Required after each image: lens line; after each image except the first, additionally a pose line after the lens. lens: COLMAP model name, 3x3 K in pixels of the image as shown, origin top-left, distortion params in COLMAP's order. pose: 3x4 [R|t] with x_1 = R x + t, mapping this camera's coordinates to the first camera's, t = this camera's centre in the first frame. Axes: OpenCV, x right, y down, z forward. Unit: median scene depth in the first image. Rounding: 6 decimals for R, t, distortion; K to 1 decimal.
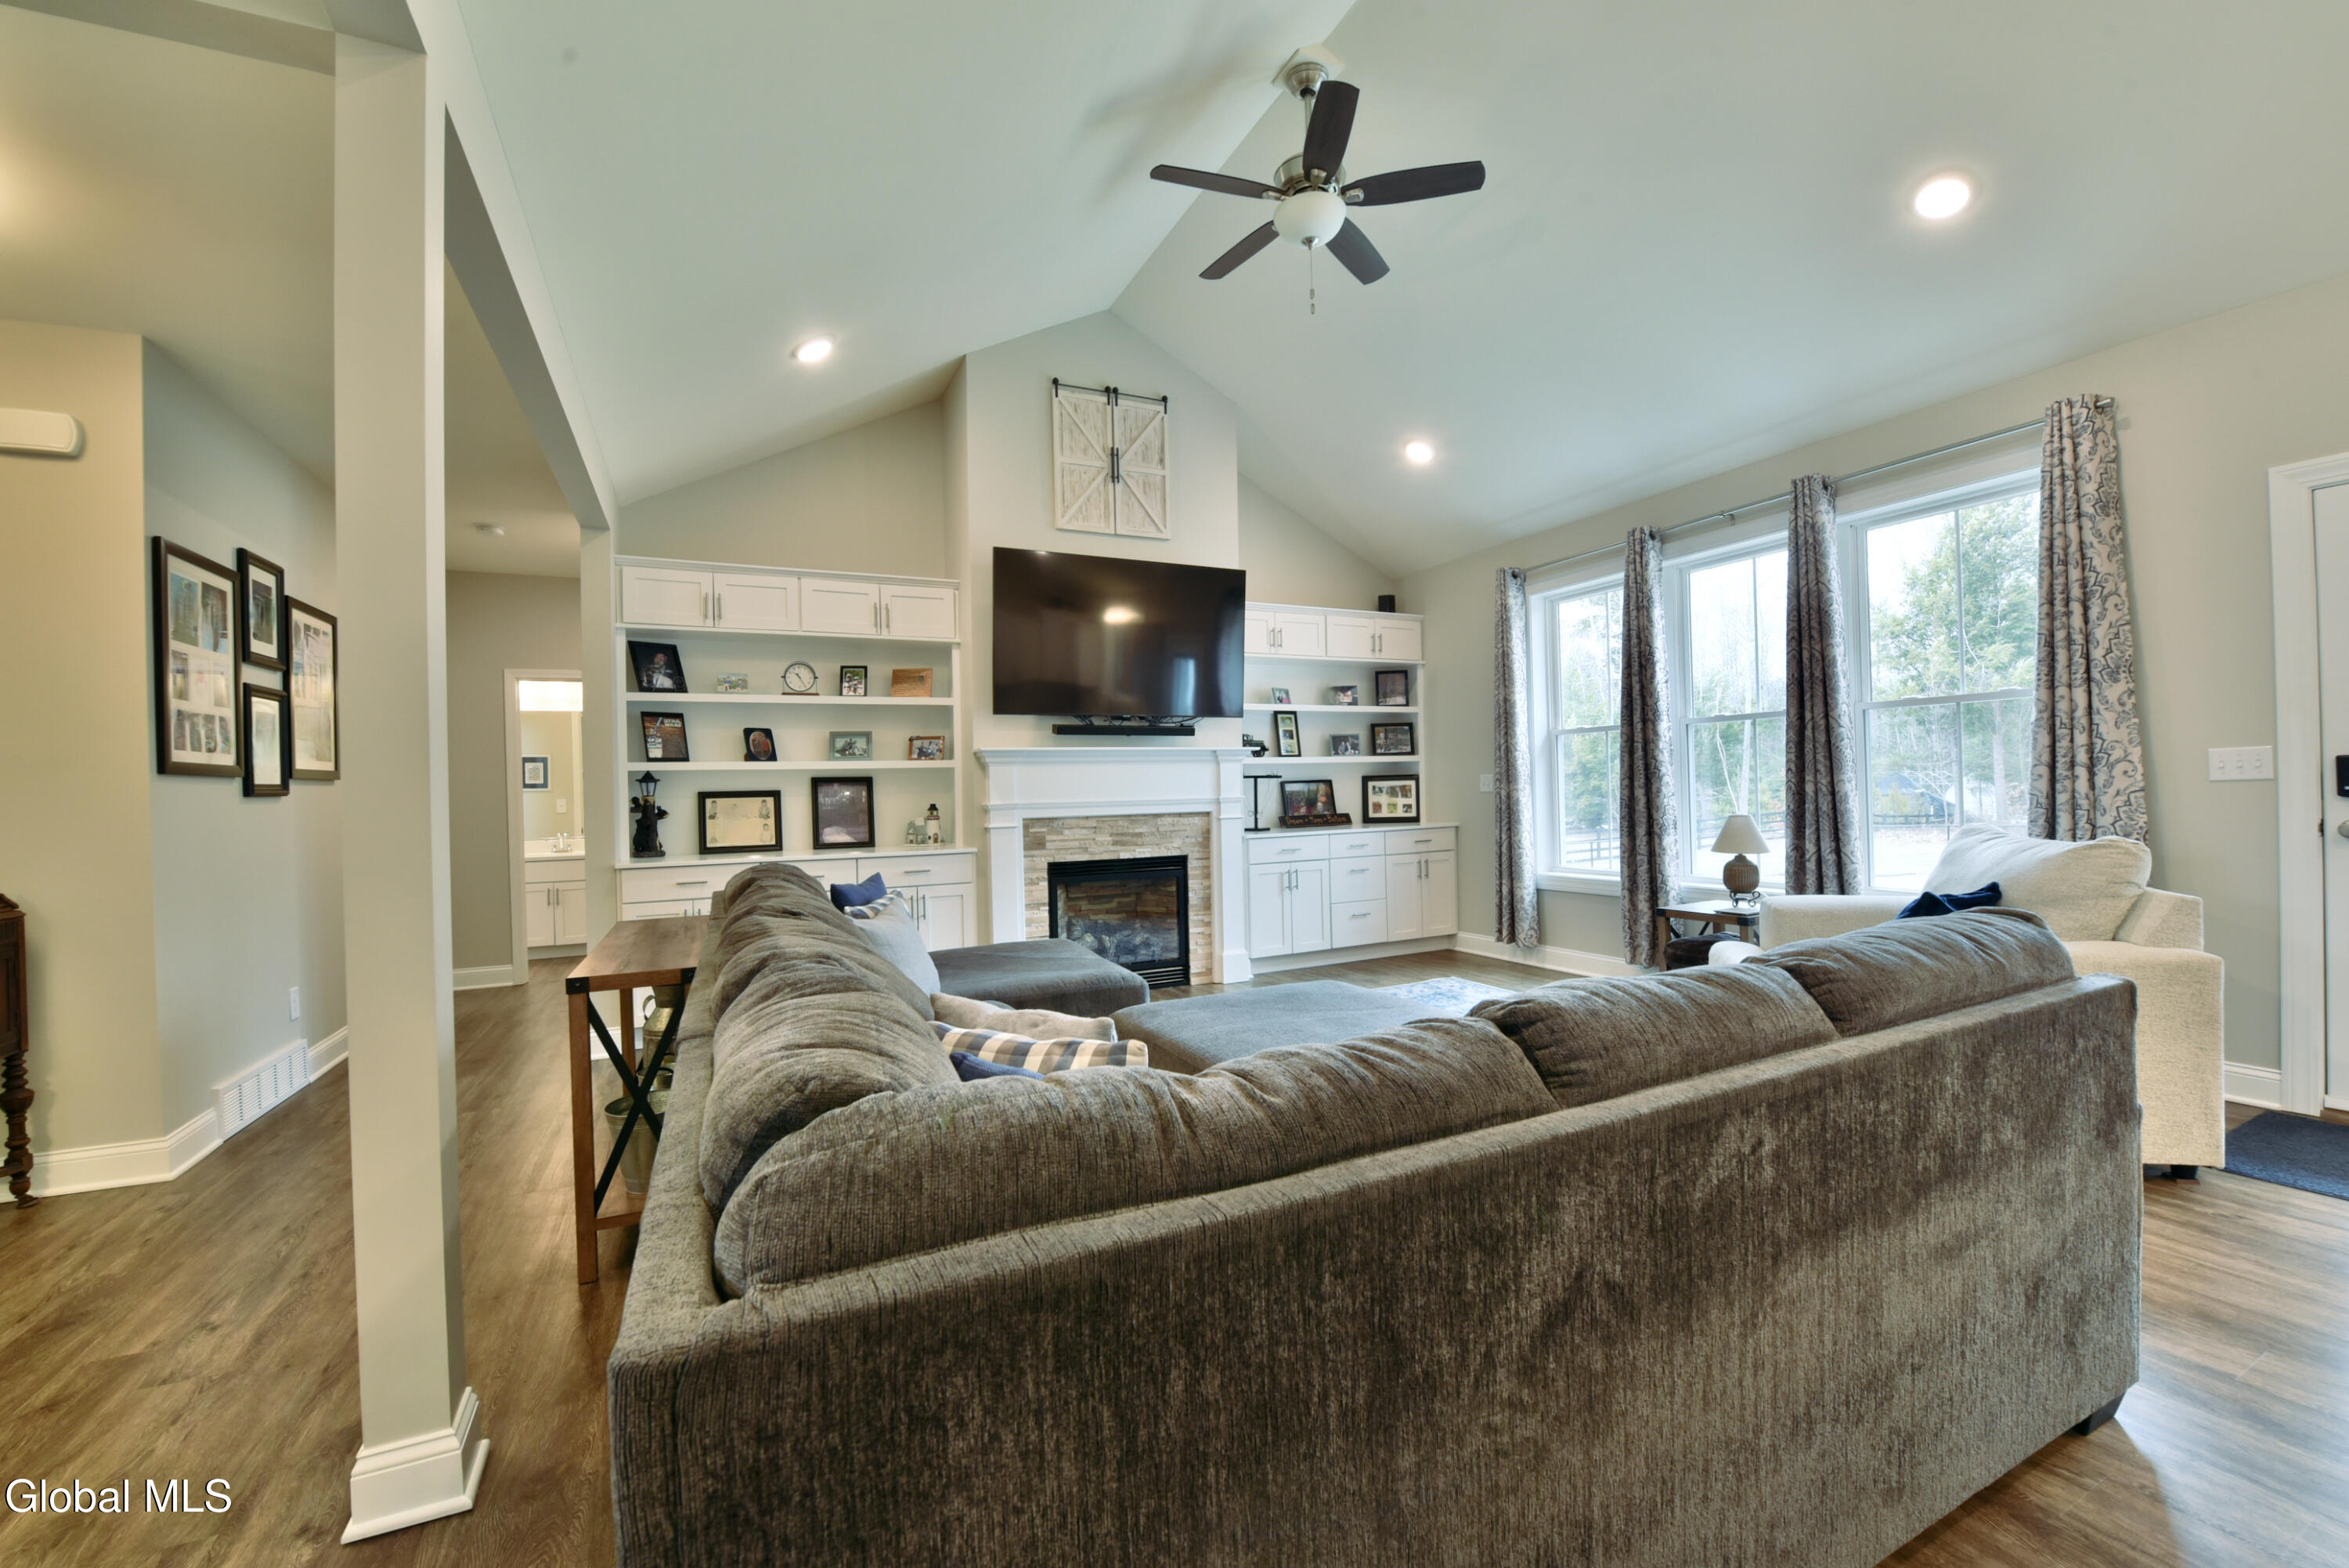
lens RADIAL K [[958.7, 0, 1174.5], [0, 958.7, 784.0], [0, 0, 1]] dist [-0.018571, -0.000064]
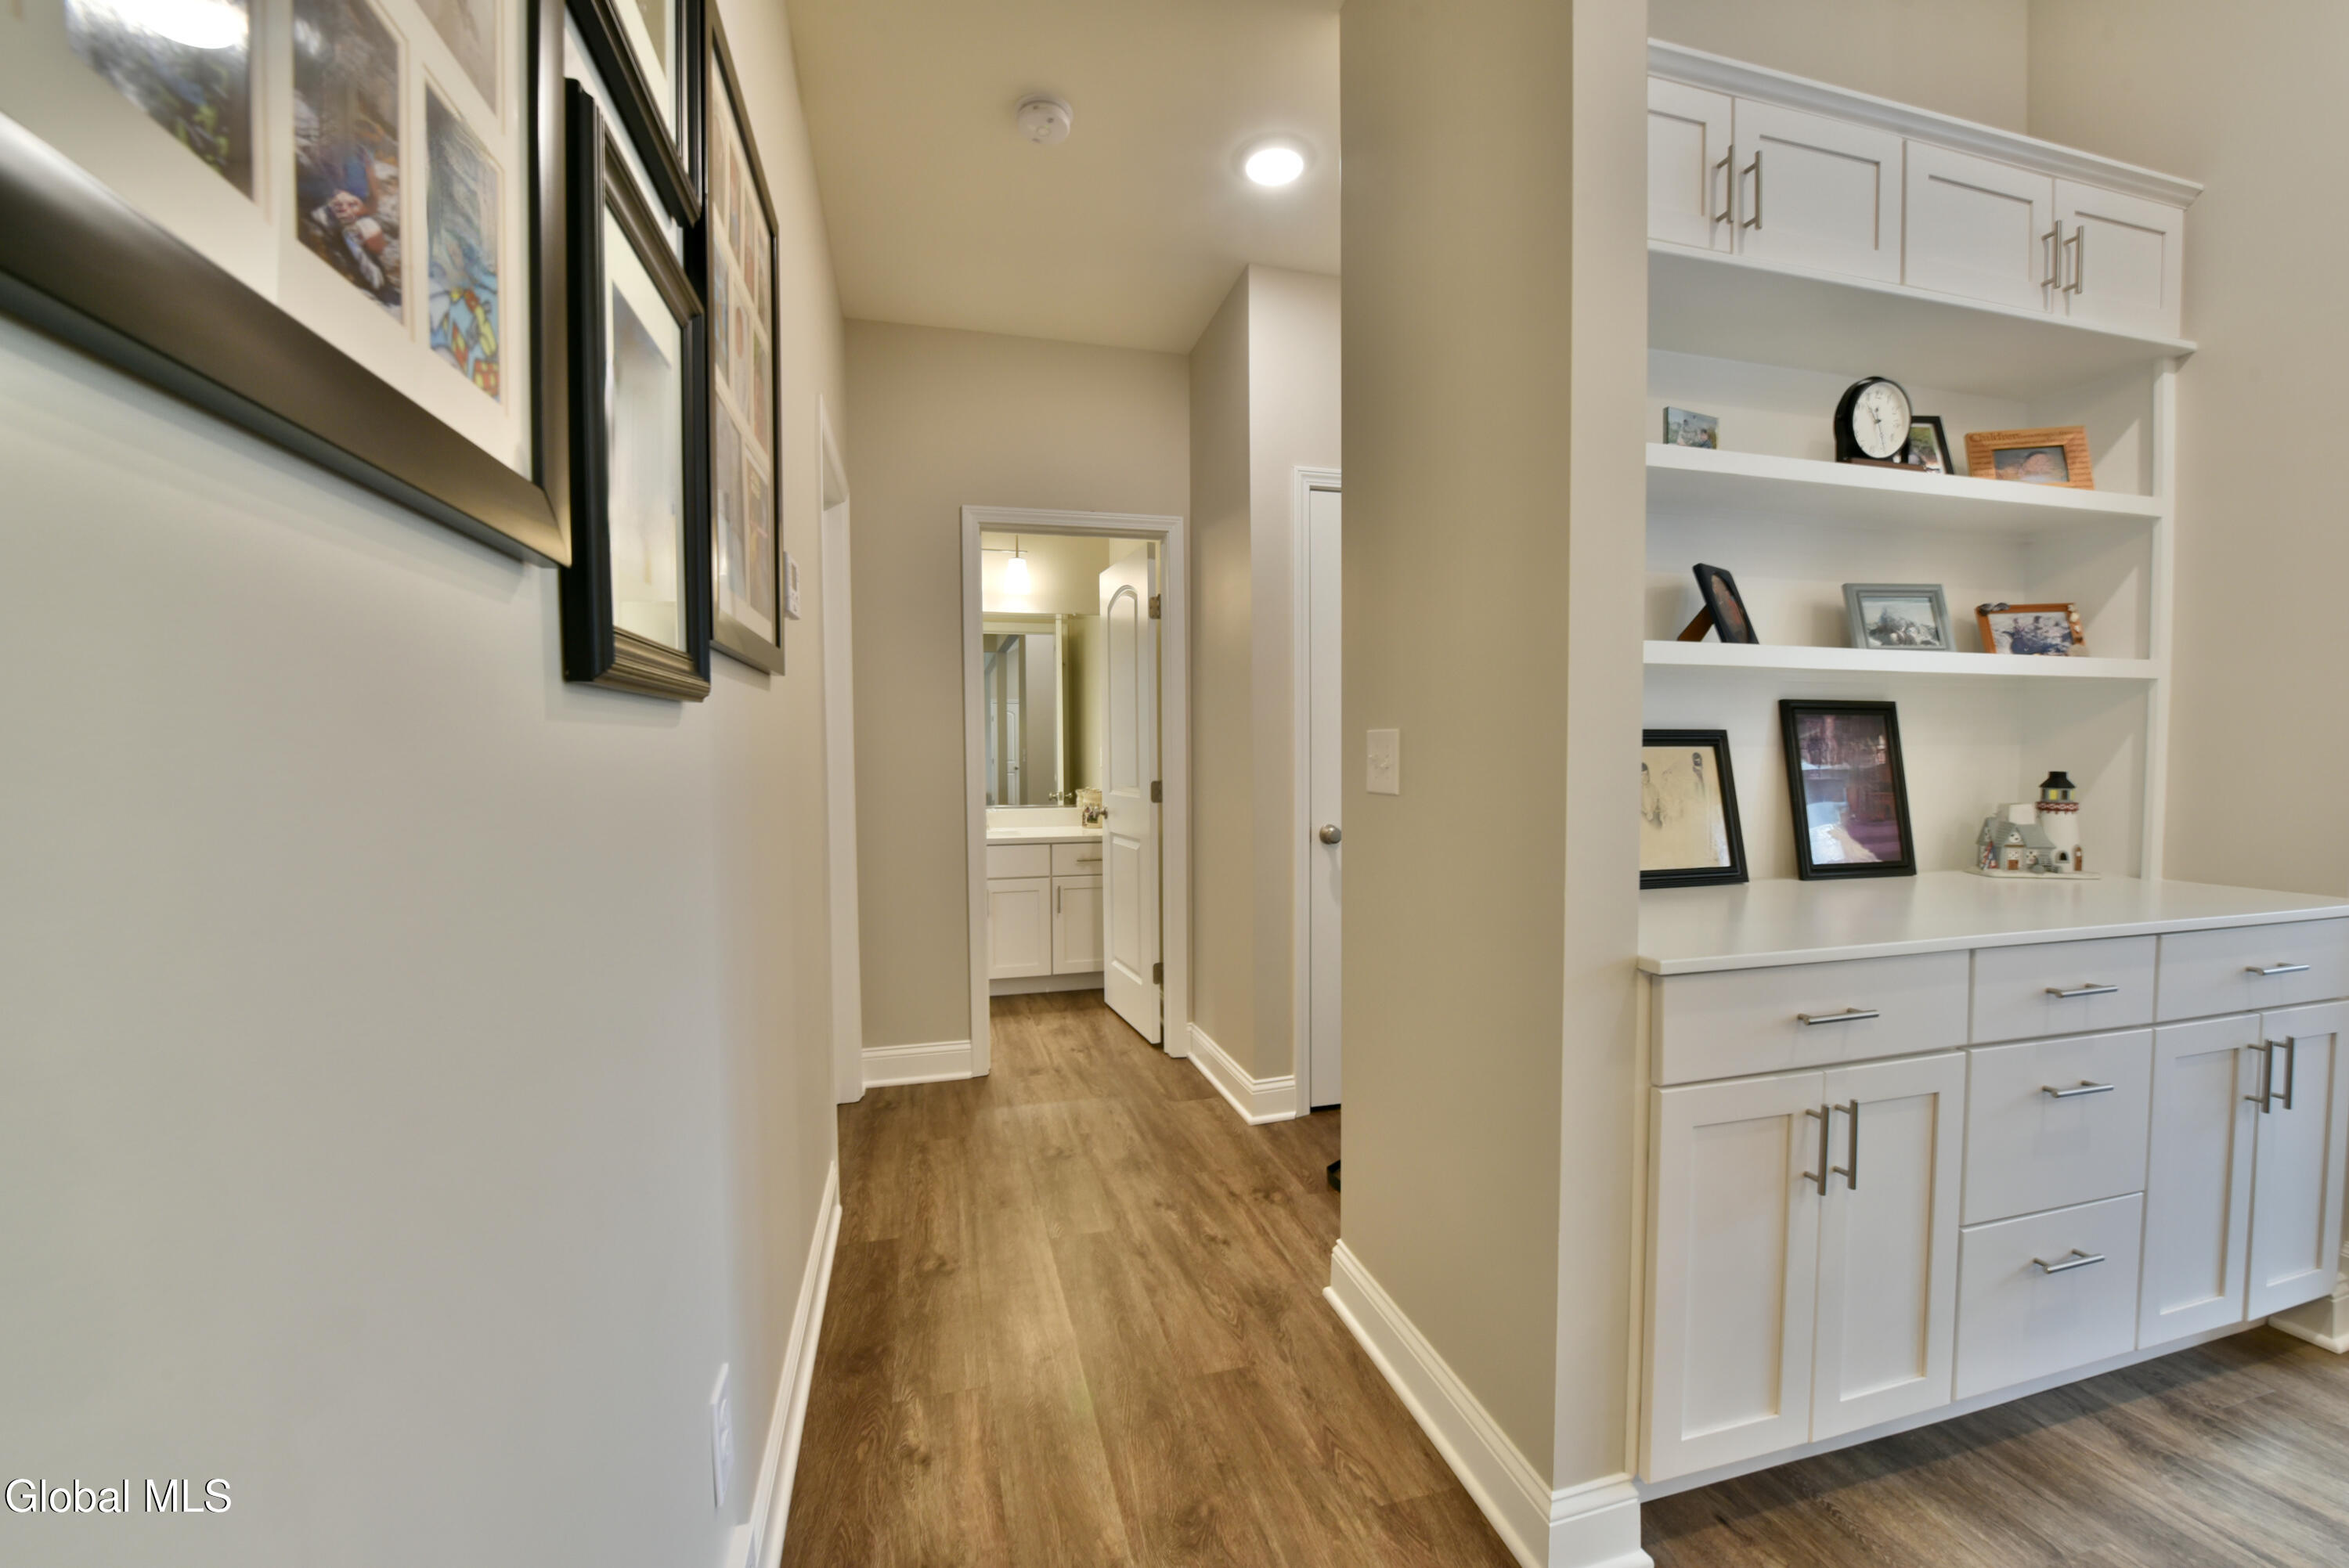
lens RADIAL K [[958.7, 0, 1174.5], [0, 958.7, 784.0], [0, 0, 1]] dist [-0.018571, -0.000064]
pose [[0.980035, 0.023514, -0.197431, -0.553900], [-0.016431, 0.999164, 0.037440, 0.018038], [0.198146, -0.033448, 0.979602, 0.558309]]
